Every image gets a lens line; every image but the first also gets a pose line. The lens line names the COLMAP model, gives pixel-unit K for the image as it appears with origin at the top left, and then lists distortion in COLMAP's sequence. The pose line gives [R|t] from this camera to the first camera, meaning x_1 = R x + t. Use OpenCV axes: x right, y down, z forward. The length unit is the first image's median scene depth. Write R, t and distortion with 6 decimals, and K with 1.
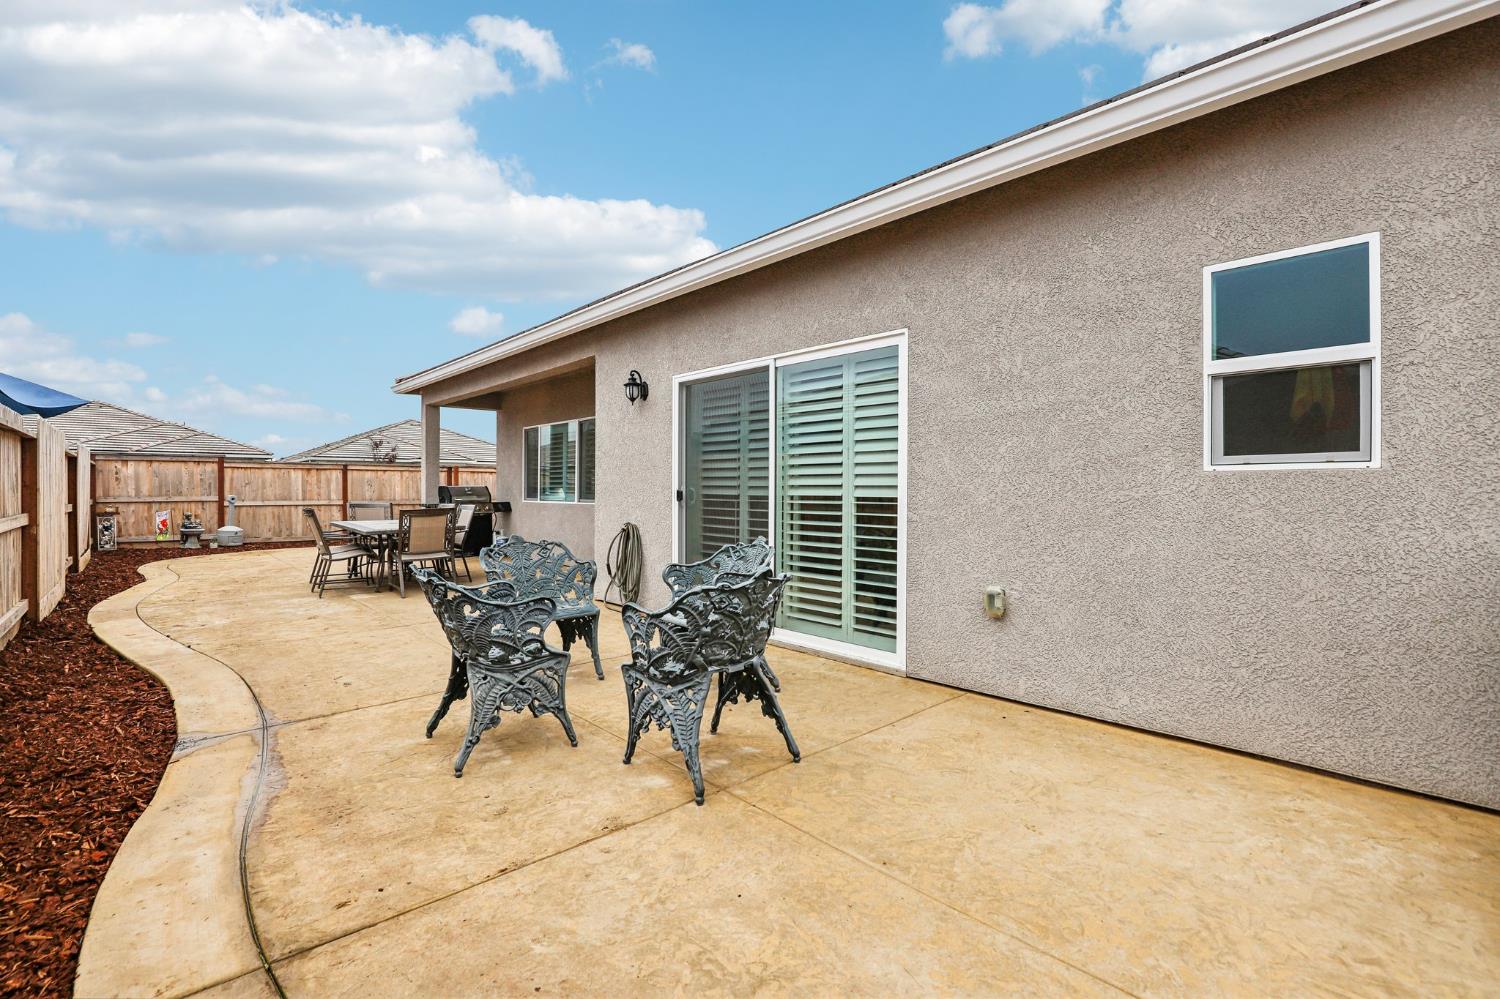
lens RADIAL K [[692.0, 0, 744.2], [0, 692.0, 493.1], [0, 0, 1]] dist [-0.025644, 0.003069]
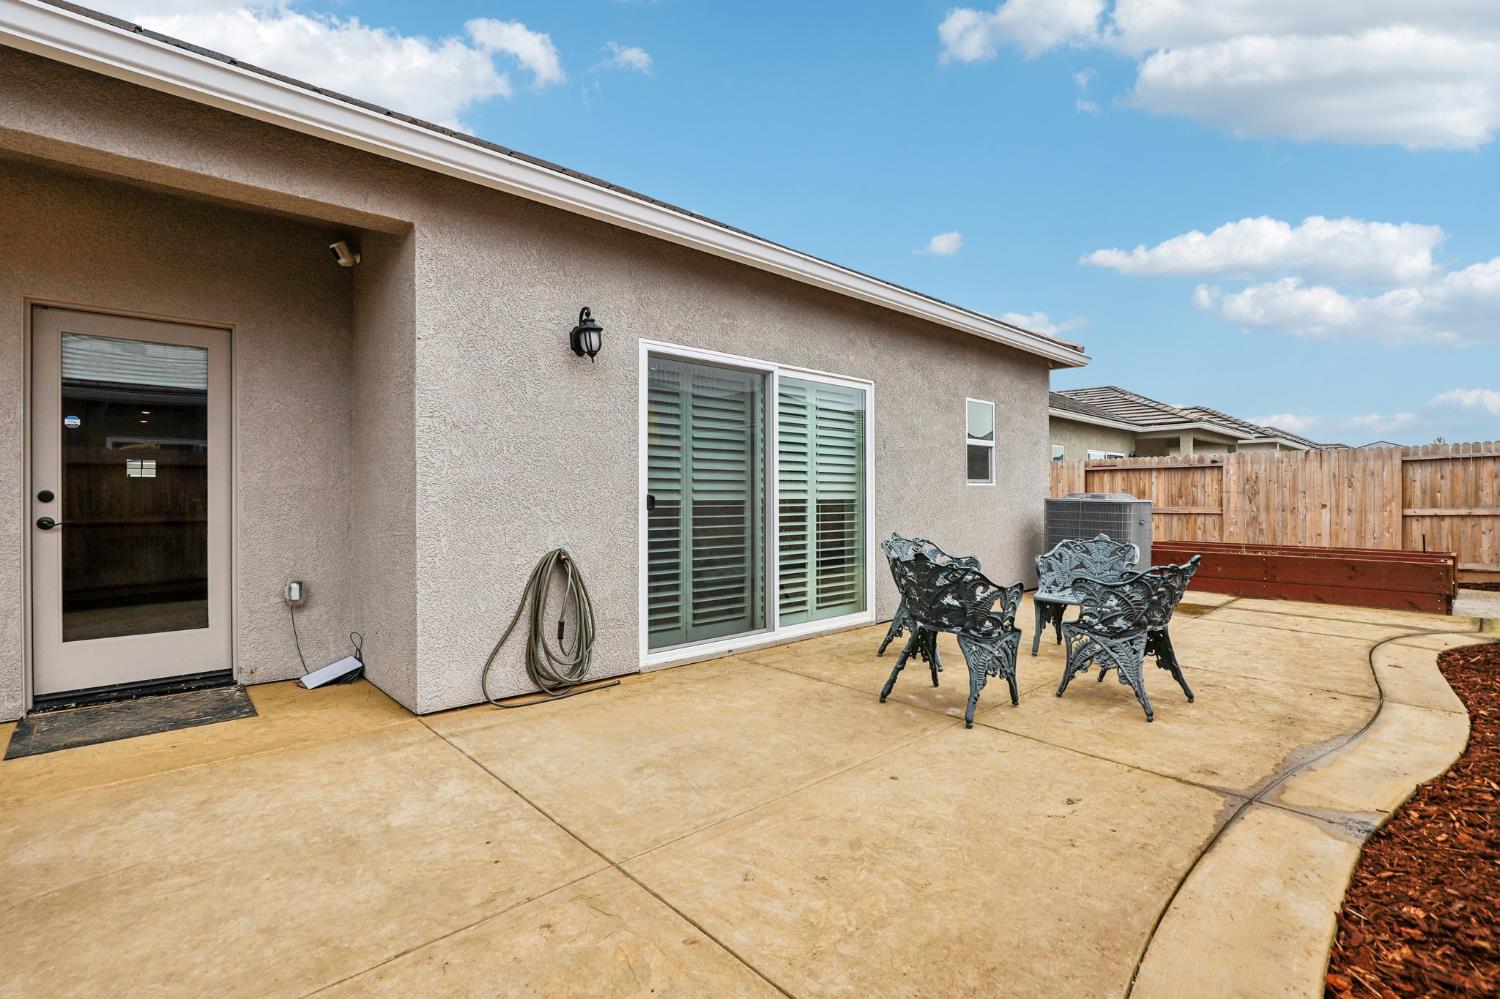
lens RADIAL K [[692.0, 0, 742.3], [0, 692.0, 495.2], [0, 0, 1]] dist [-0.025644, 0.003069]
pose [[-0.022464, -0.004772, 0.999736, -1.226041], [0.005821, 0.999971, 0.004904, -0.010623], [-0.999731, 0.005930, -0.022435, 1.337819]]
